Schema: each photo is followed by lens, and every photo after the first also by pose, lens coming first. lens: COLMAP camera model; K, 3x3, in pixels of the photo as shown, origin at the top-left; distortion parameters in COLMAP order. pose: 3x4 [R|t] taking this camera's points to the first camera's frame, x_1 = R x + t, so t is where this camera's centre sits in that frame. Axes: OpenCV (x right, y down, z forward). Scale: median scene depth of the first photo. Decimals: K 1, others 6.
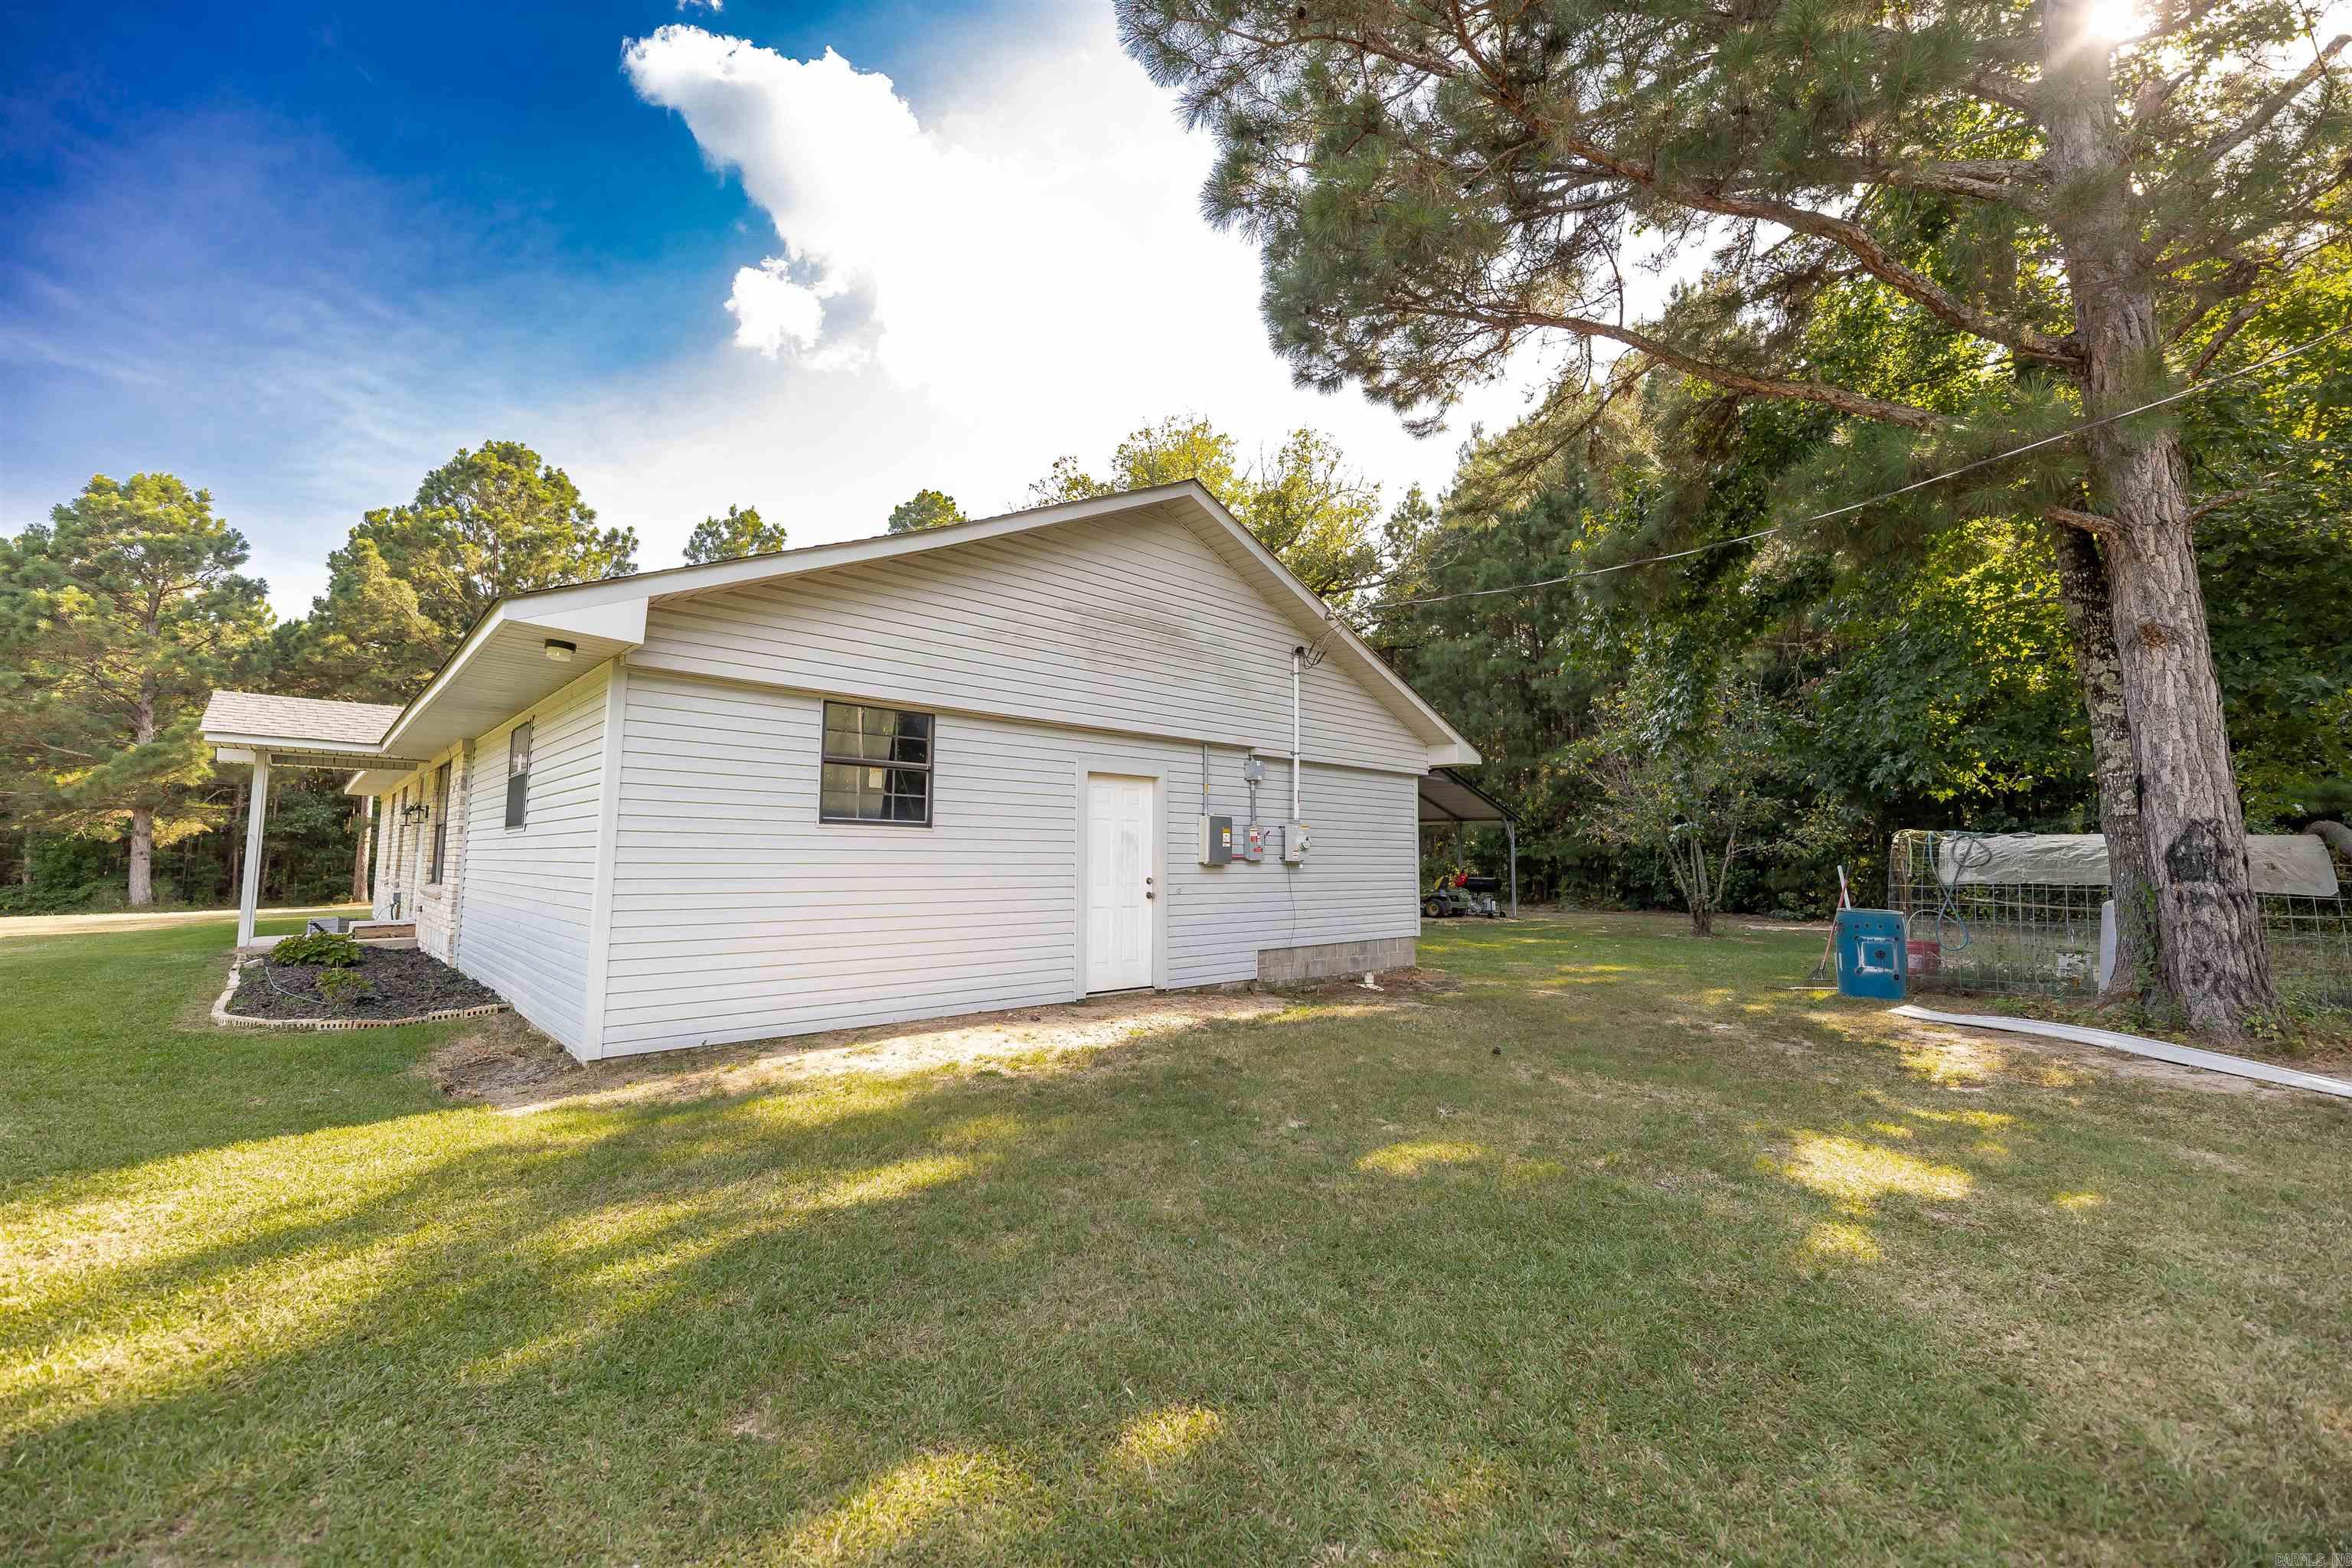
lens RADIAL K [[947.9, 0, 1165.6], [0, 947.9, 779.2], [0, 0, 1]] dist [-0.003811, -0.001192]
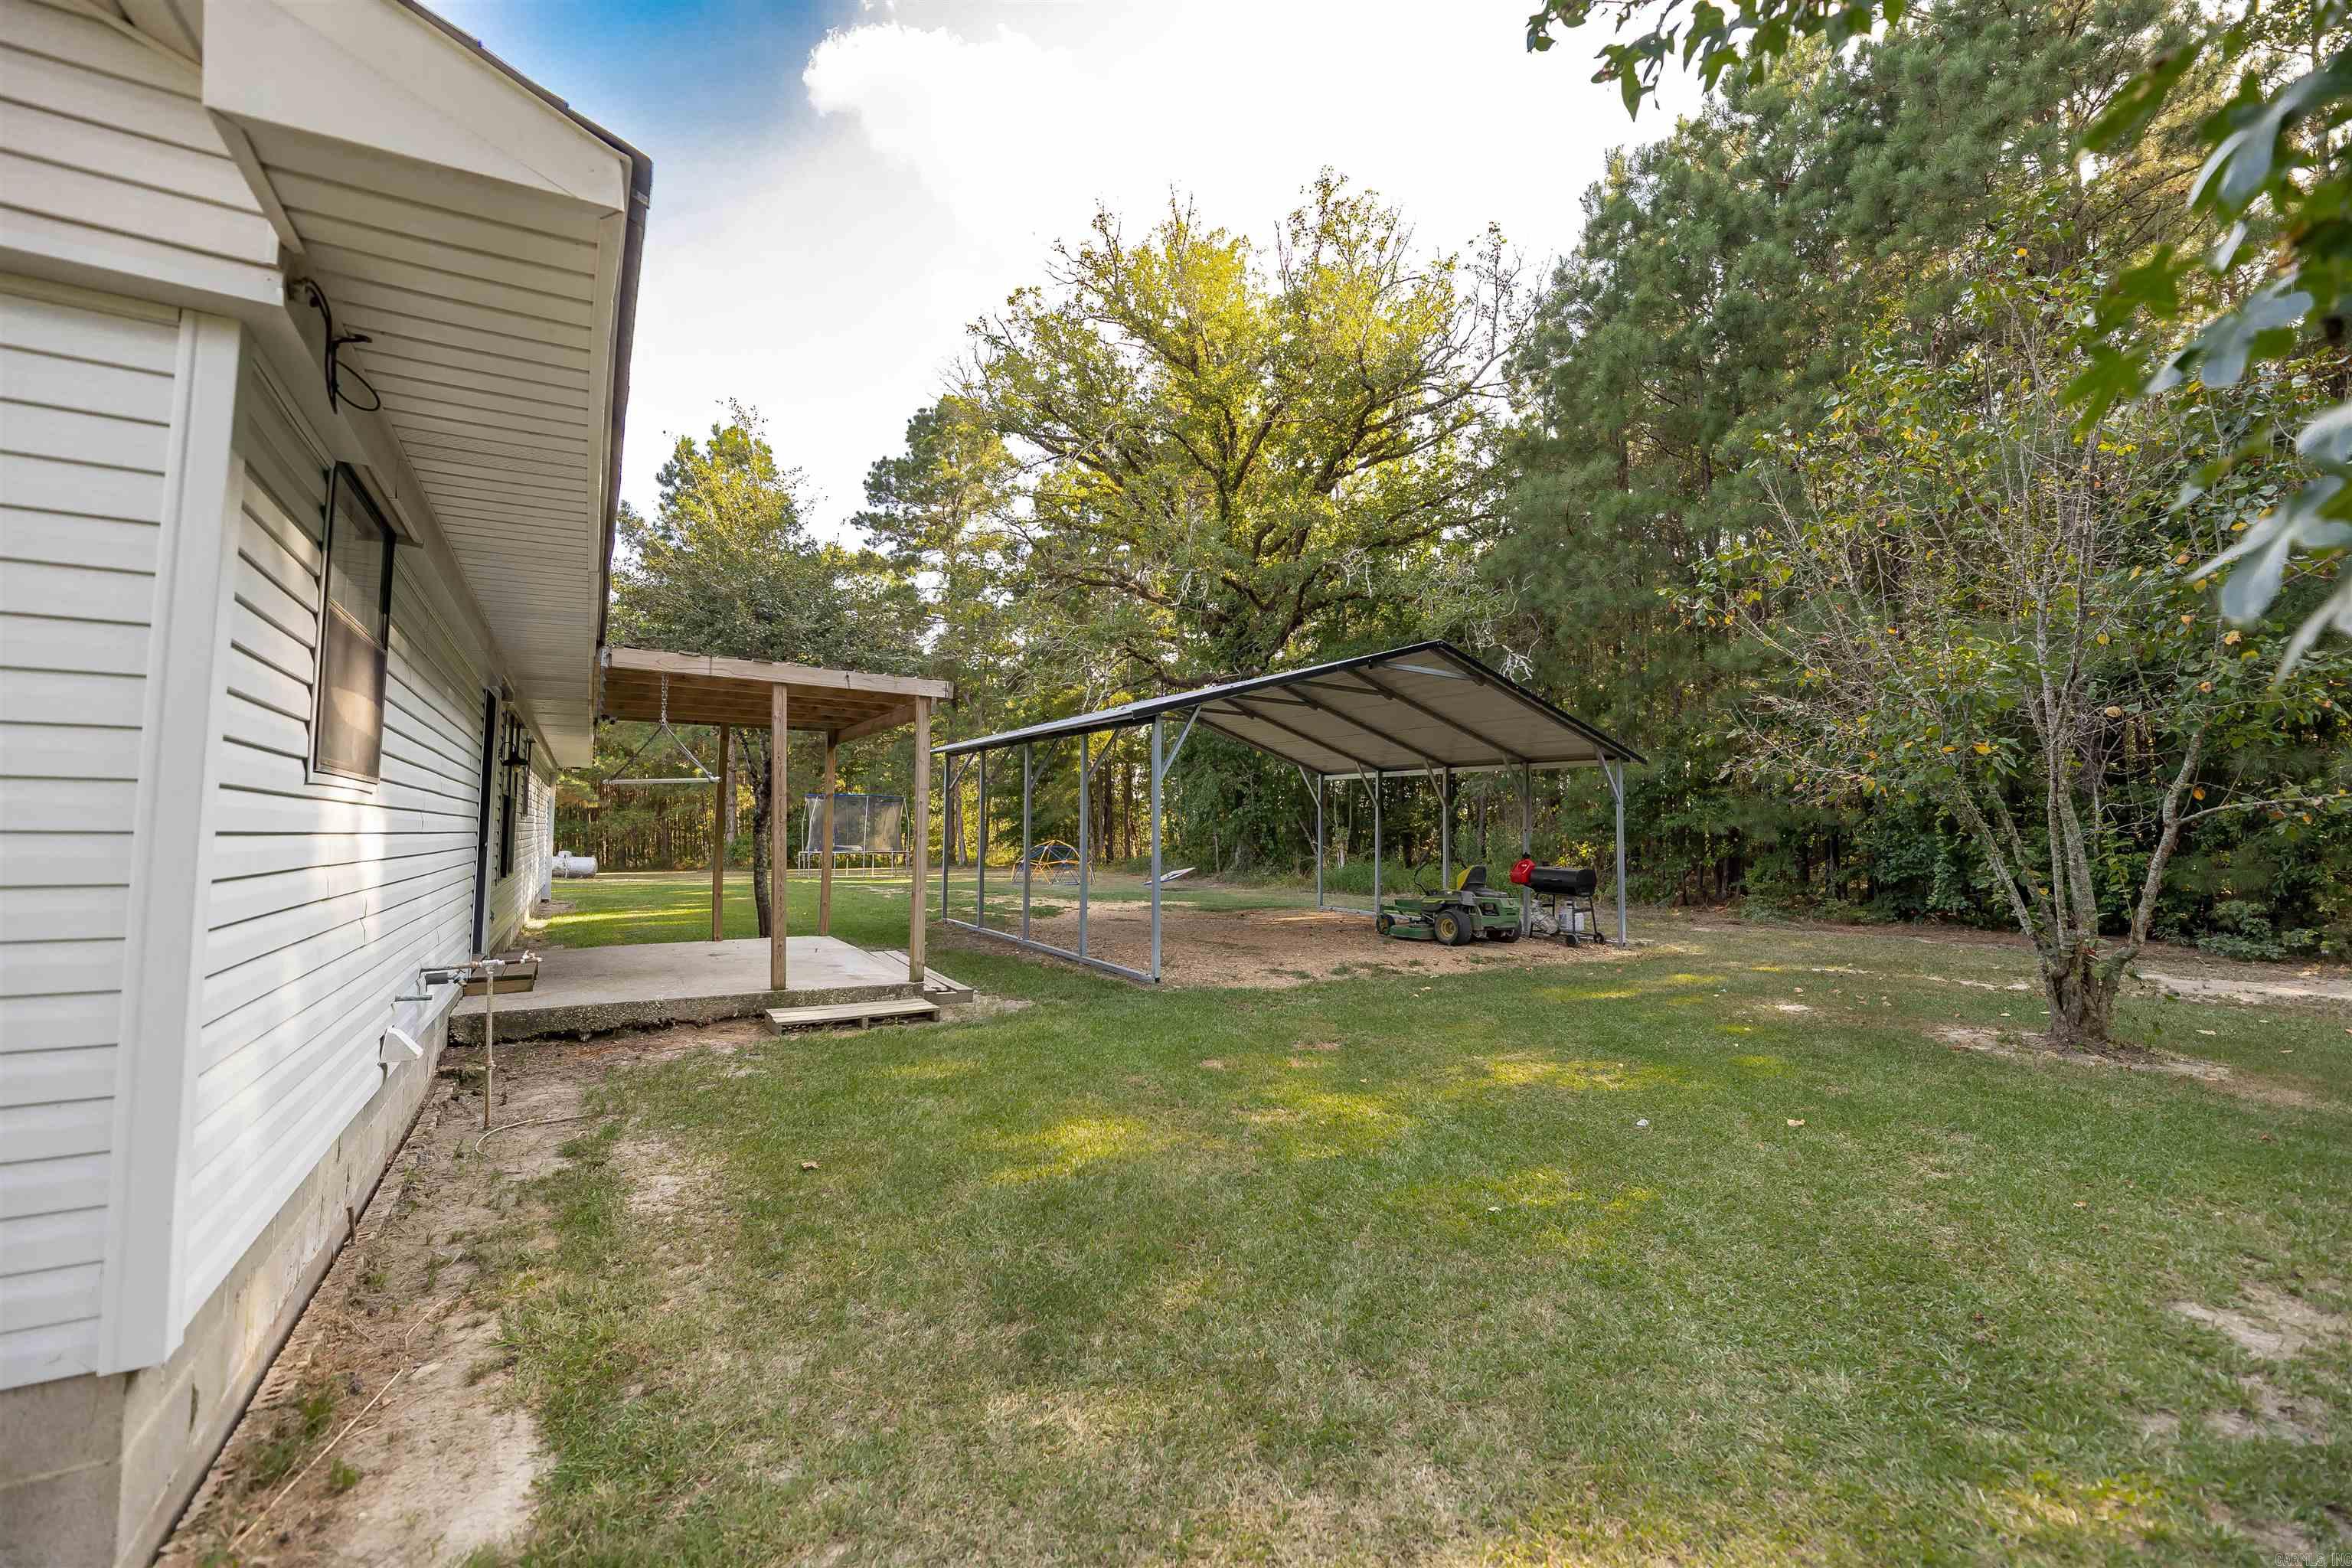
lens RADIAL K [[947.9, 0, 1165.6], [0, 947.9, 779.2], [0, 0, 1]] dist [-0.003811, -0.001192]
pose [[0.980248, -0.010826, -0.197478, 0.155280], [0.016973, 0.999422, 0.029464, 0.024495], [0.197045, -0.032234, 0.979865, 0.305443]]
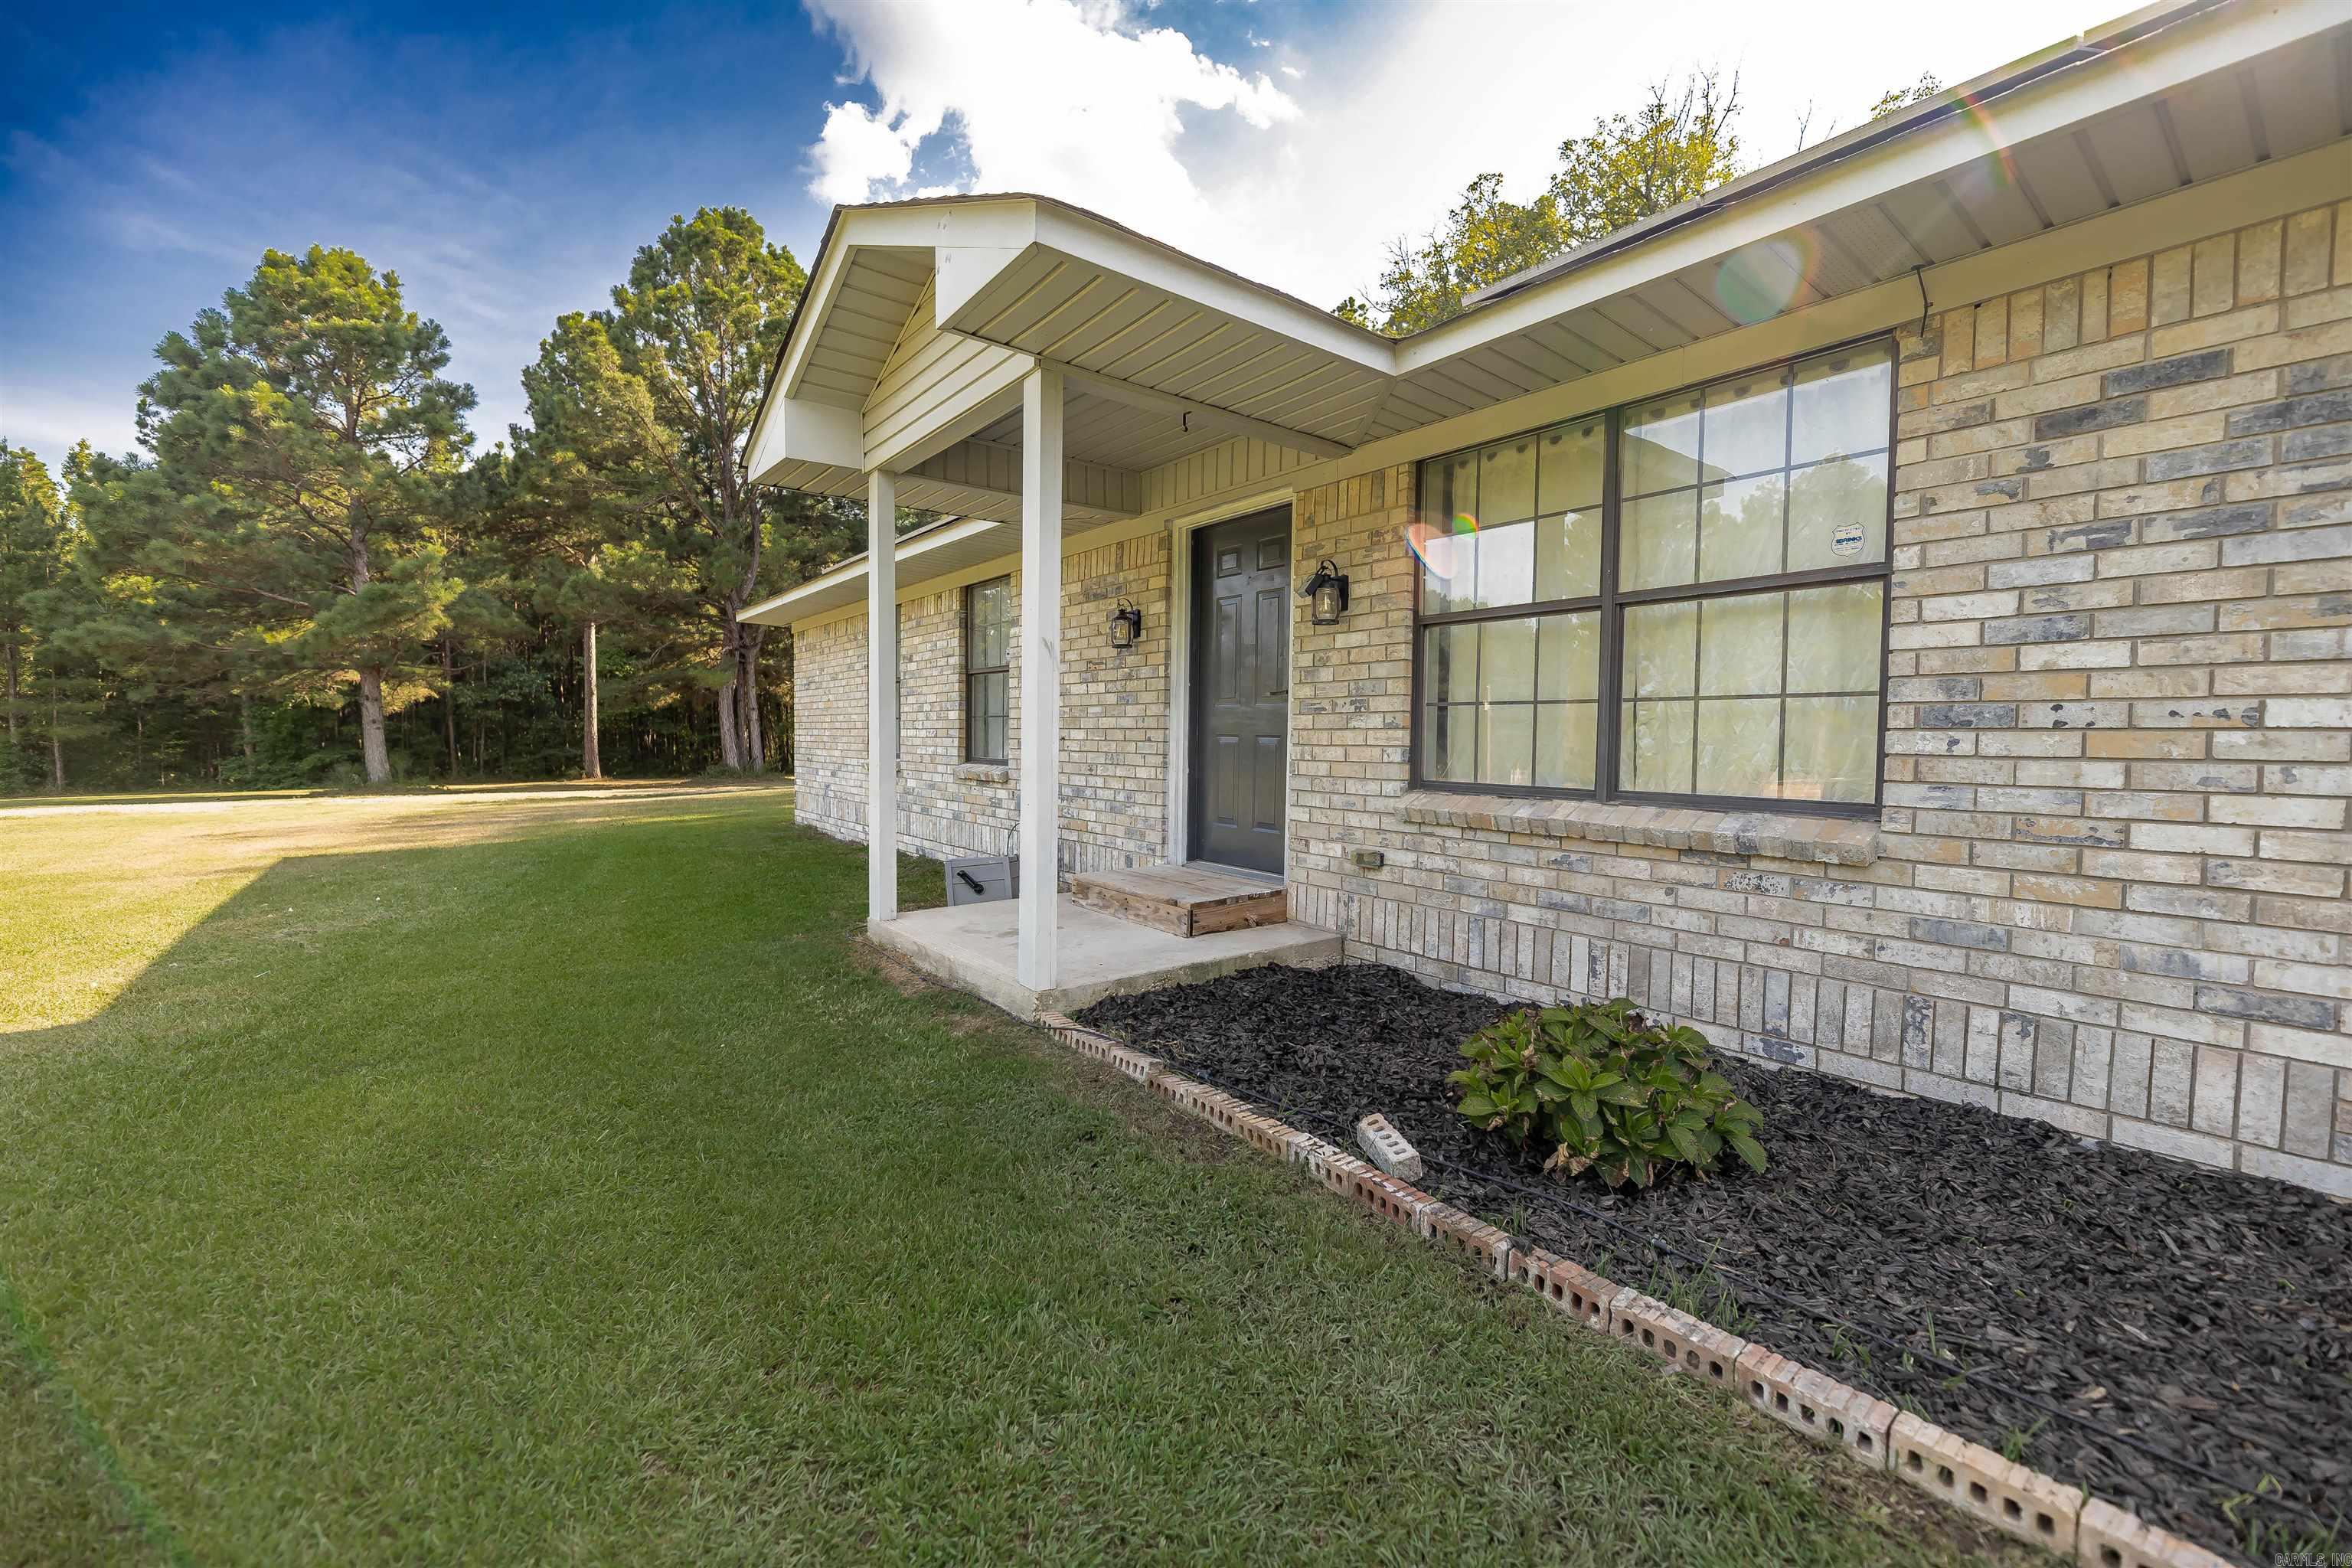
lens RADIAL K [[946.5, 0, 1172.9], [0, 946.5, 781.0], [0, 0, 1]] dist [-0.008186, 0.000344]
pose [[0.995509, 0.008701, -0.094266, -0.290827], [0.004116, 0.990847, 0.134926, 0.019860], [0.094577, -0.134708, 0.986361, 0.224873]]
